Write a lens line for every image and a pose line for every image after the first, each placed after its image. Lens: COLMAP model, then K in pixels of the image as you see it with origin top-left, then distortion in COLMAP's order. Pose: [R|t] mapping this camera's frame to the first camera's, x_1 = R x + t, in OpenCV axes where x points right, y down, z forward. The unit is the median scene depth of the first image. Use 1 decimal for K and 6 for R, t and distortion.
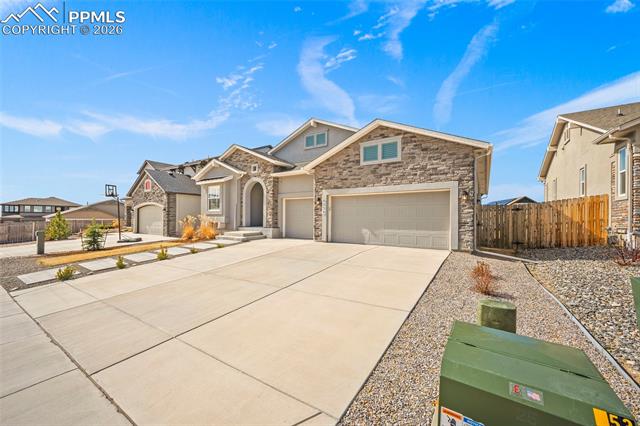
lens RADIAL K [[250.7, 0, 316.9], [0, 250.7, 214.3], [0, 0, 1]] dist [-0.000671, -0.000143]
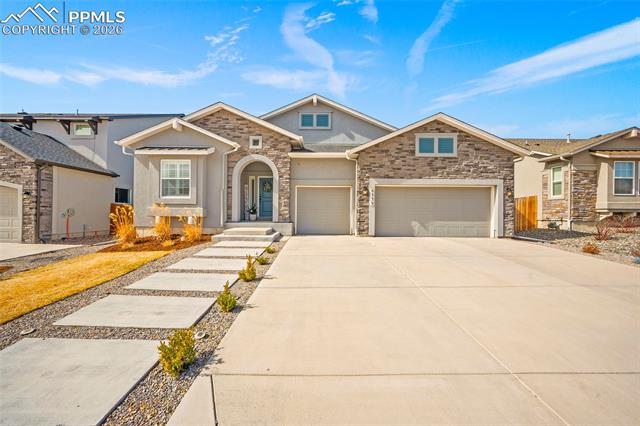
lens RADIAL K [[250.7, 0, 316.9], [0, 250.7, 214.3], [0, 0, 1]] dist [-0.000671, -0.000143]
pose [[0.835148, 0.001994, 0.550022, -0.629558], [-0.009876, 0.999887, 0.011370, 0.022231], [-0.549937, -0.014928, 0.835073, 0.359032]]
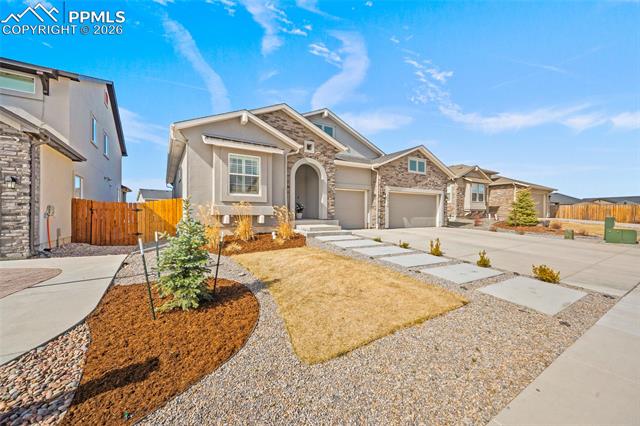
lens RADIAL K [[250.7, 0, 316.9], [0, 250.7, 214.3], [0, 0, 1]] dist [-0.000671, -0.000143]
pose [[0.416612, -0.005083, 0.909070, -1.214793], [-0.011912, 0.999868, 0.011050, 0.029790], [-0.909006, -0.015432, 0.416497, 0.803388]]
